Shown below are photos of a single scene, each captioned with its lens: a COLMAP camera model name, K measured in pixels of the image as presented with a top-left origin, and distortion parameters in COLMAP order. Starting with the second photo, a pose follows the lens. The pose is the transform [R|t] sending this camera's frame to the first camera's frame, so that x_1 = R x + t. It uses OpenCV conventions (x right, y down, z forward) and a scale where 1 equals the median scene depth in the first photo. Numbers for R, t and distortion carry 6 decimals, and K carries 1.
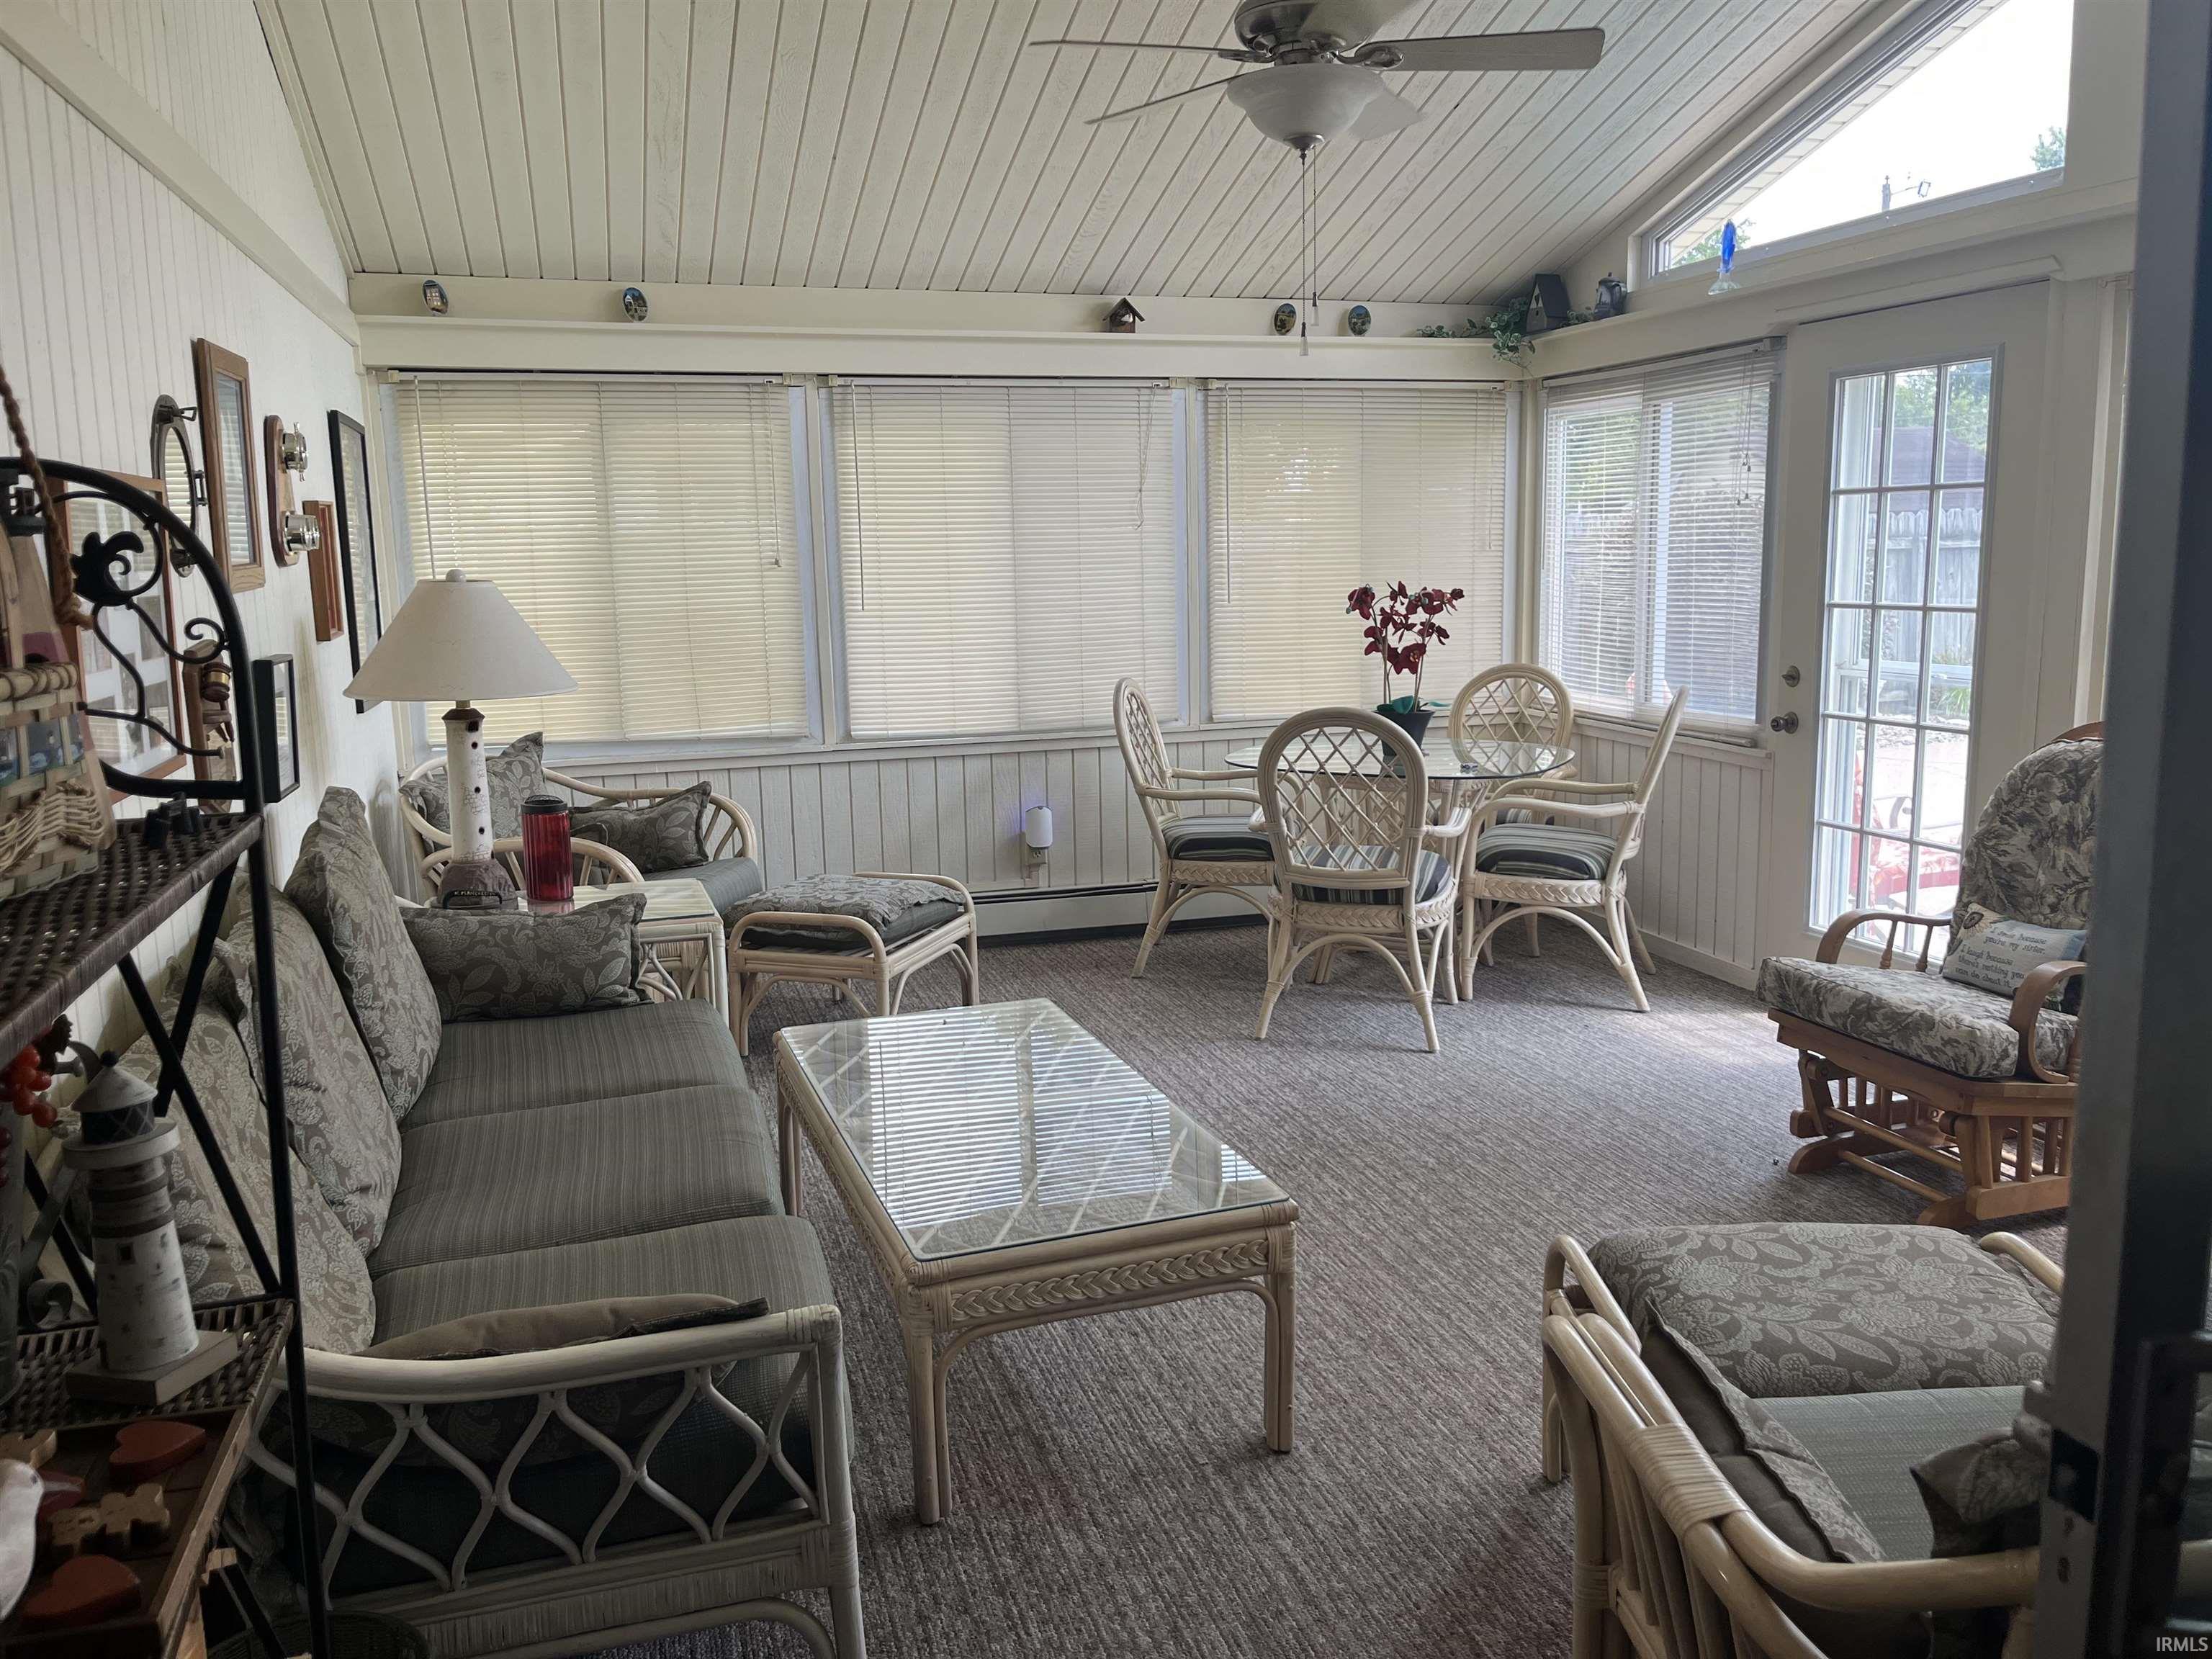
lens RADIAL K [[1672.6, 0, 1093.8], [0, 1672.6, 812.1], [0, 0, 1]] dist [0.059020, -0.089446]
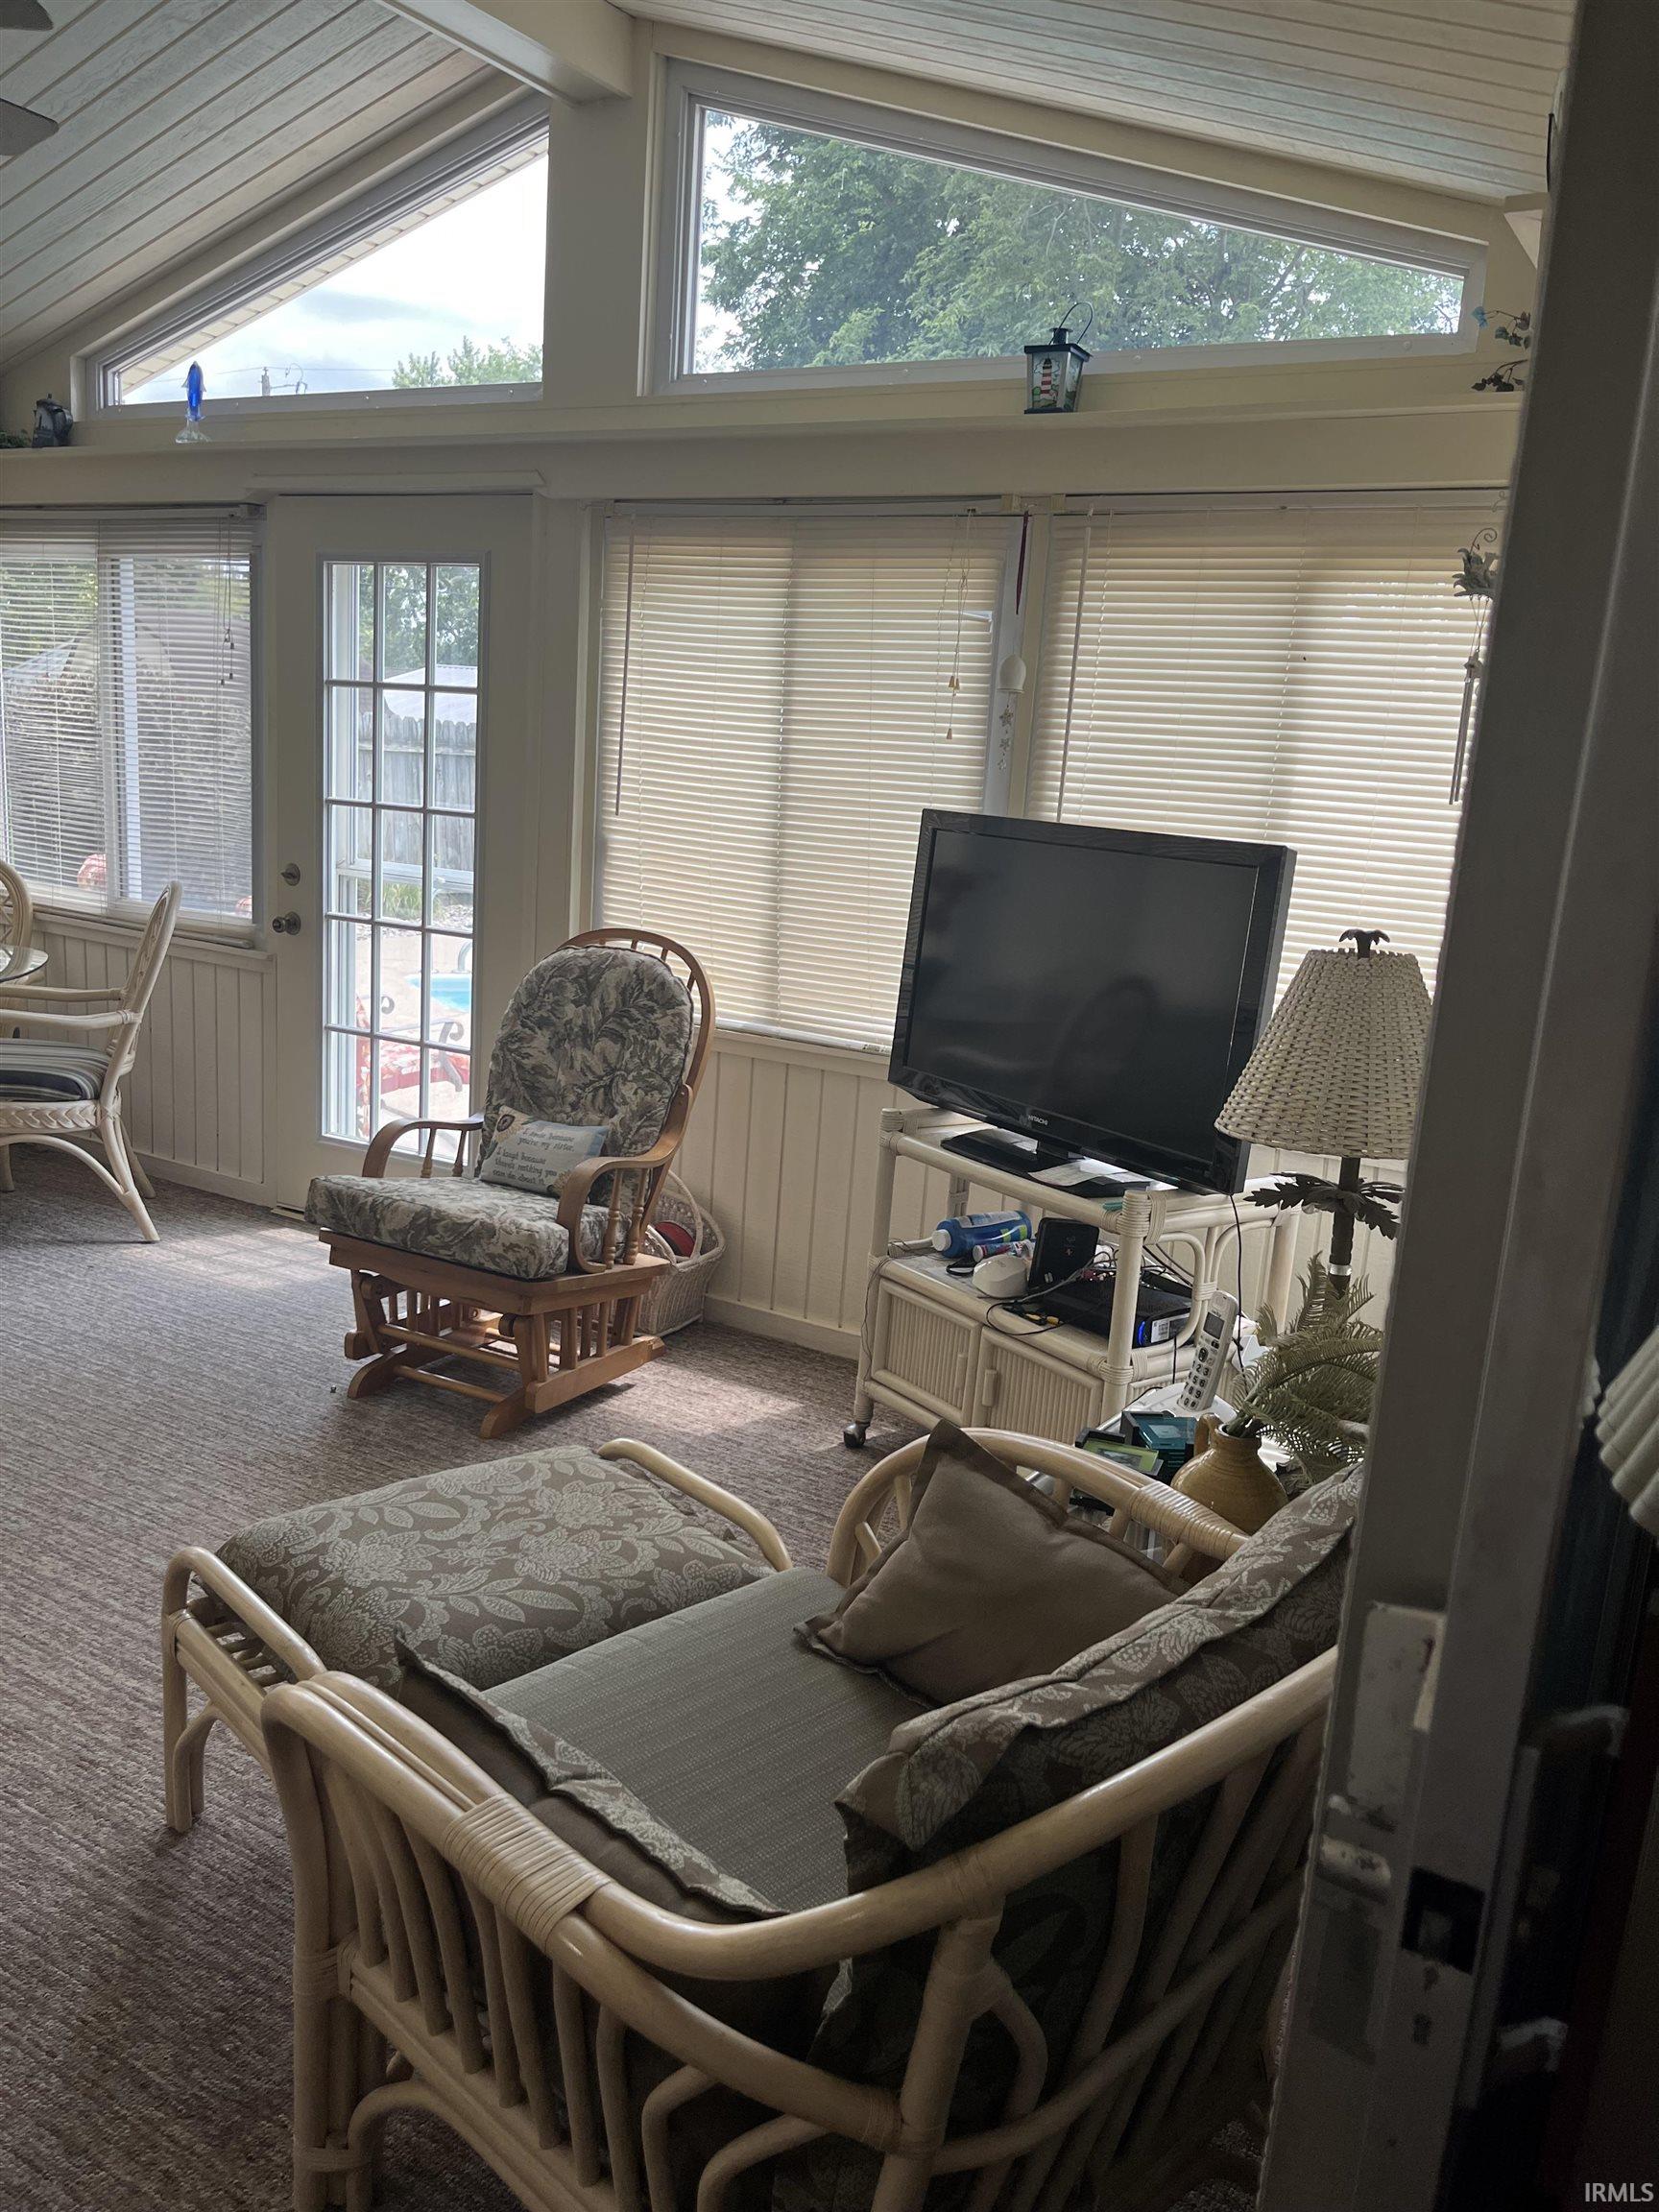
lens RADIAL K [[1672.6, 0, 828.4], [0, 1672.6, 1120.2], [0, 0, 1]] dist [0.059020, -0.089446]
pose [[0.724972, -0.070985, 0.685111, -0.035721], [0.022737, 0.996600, 0.079198, -0.013956], [-0.688403, -0.041838, 0.724120, 0.129964]]
